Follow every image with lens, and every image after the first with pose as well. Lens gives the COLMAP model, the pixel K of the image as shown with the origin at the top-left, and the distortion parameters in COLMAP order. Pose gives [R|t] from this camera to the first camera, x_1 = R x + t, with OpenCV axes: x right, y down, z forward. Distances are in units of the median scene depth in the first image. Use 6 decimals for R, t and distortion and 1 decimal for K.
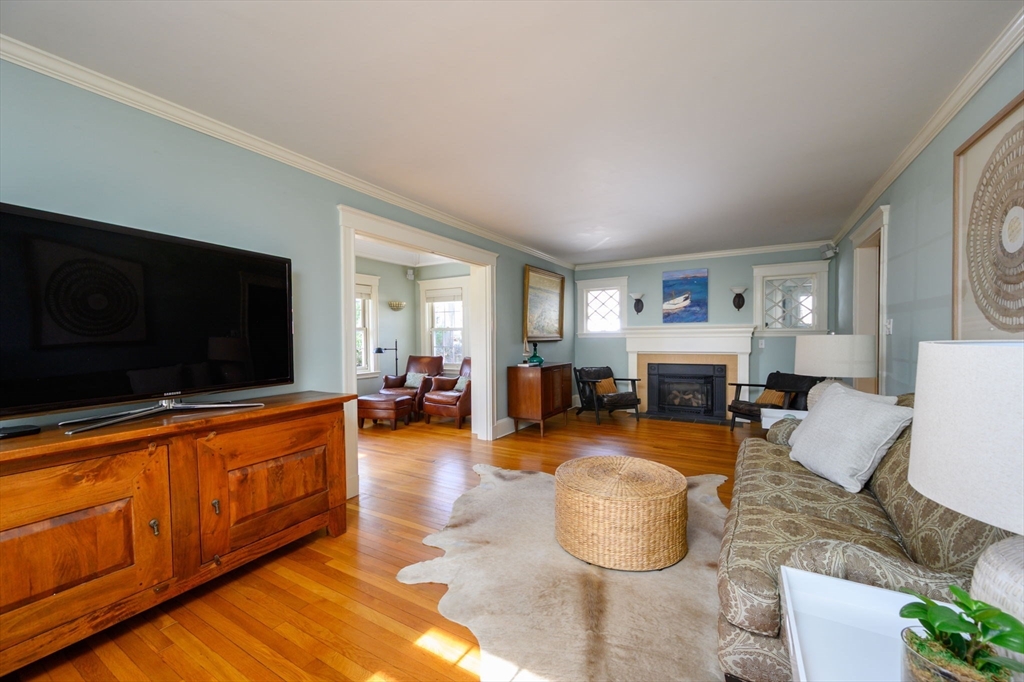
lens RADIAL K [[404.1, 0, 515.7], [0, 404.1, 338.9], [0, 0, 1]] dist [-0.000819, 0.000245]
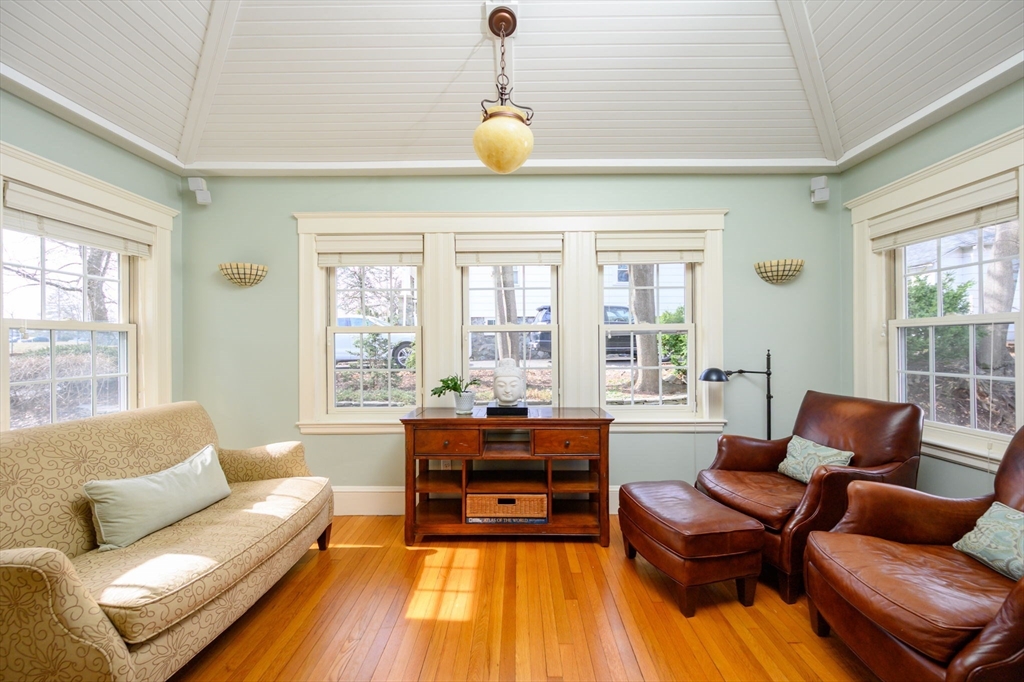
lens RADIAL K [[404.1, 0, 511.6], [0, 404.1, 342.1], [0, 0, 1]] dist [-0.000819, 0.000245]
pose [[0.496698, 0.000203, -0.867923, -0.068083], [-0.006851, 0.999970, -0.003687, -0.005290], [0.867896, 0.007778, 0.496684, 0.608708]]
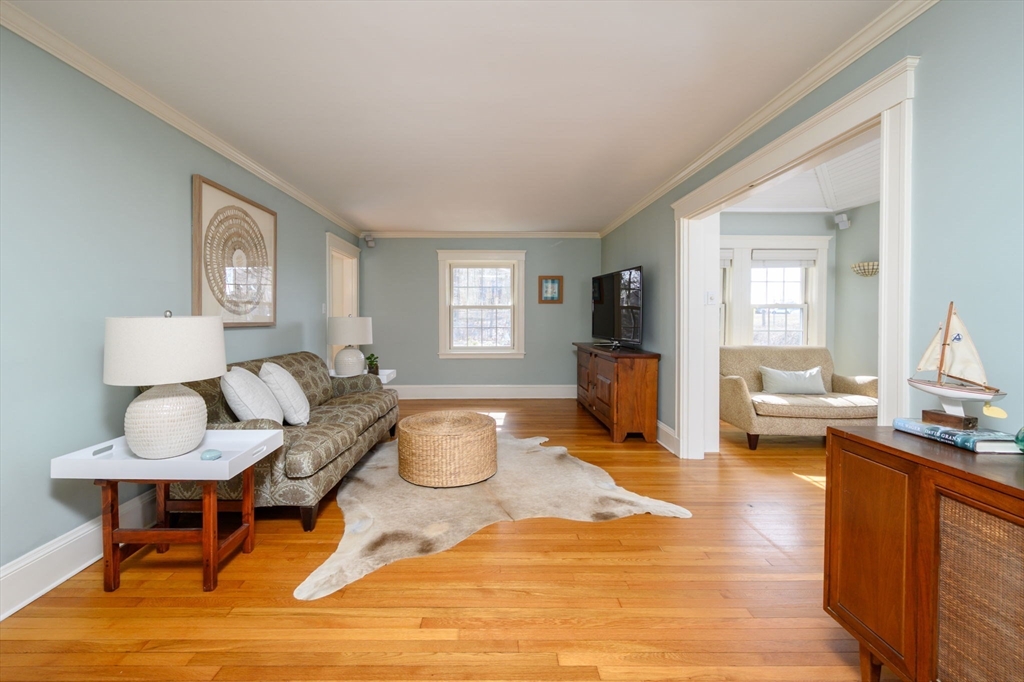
lens RADIAL K [[430.9, 0, 494.7], [0, 430.9, 320.7], [0, 0, 1]] dist [-0.020250, -0.000145]
pose [[-0.867594, 0.008714, -0.497198, 0.317786], [-0.002383, 0.999762, 0.021682, -0.007229], [0.497268, 0.019996, -0.867366, 0.898756]]
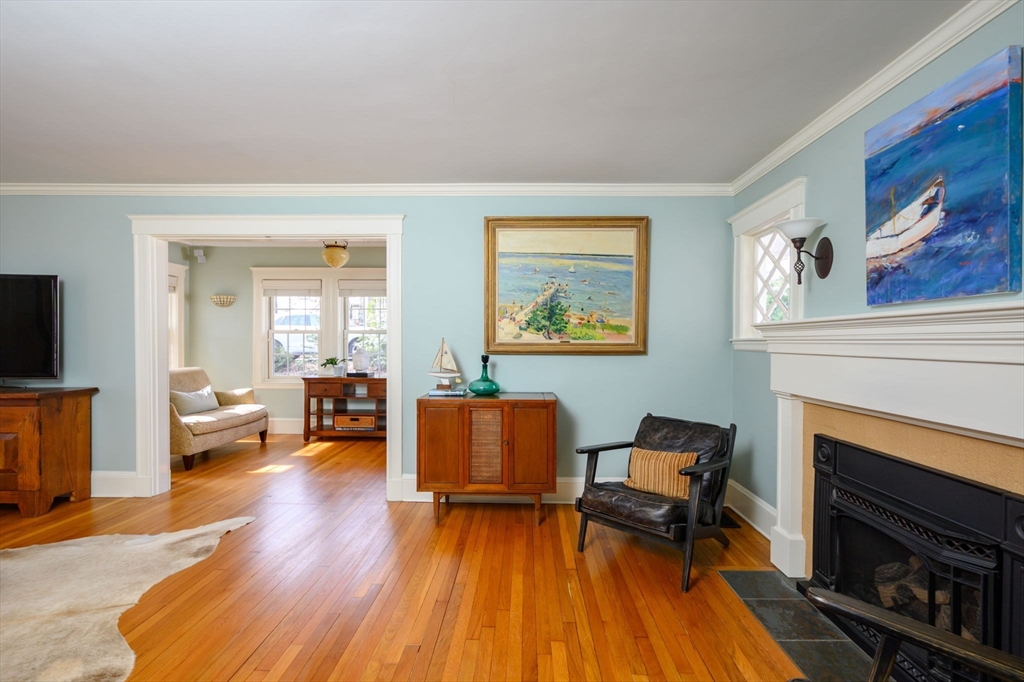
lens RADIAL K [[480.0, 0, 513.7], [0, 480.0, 343.2], [0, 0, 1]] dist [0.001474, -0.000644]
pose [[0.479734, 0.014698, -0.877291, 0.560946], [-0.013836, 0.999862, 0.009185, -0.012245], [0.877305, 0.007732, 0.479871, 0.624172]]
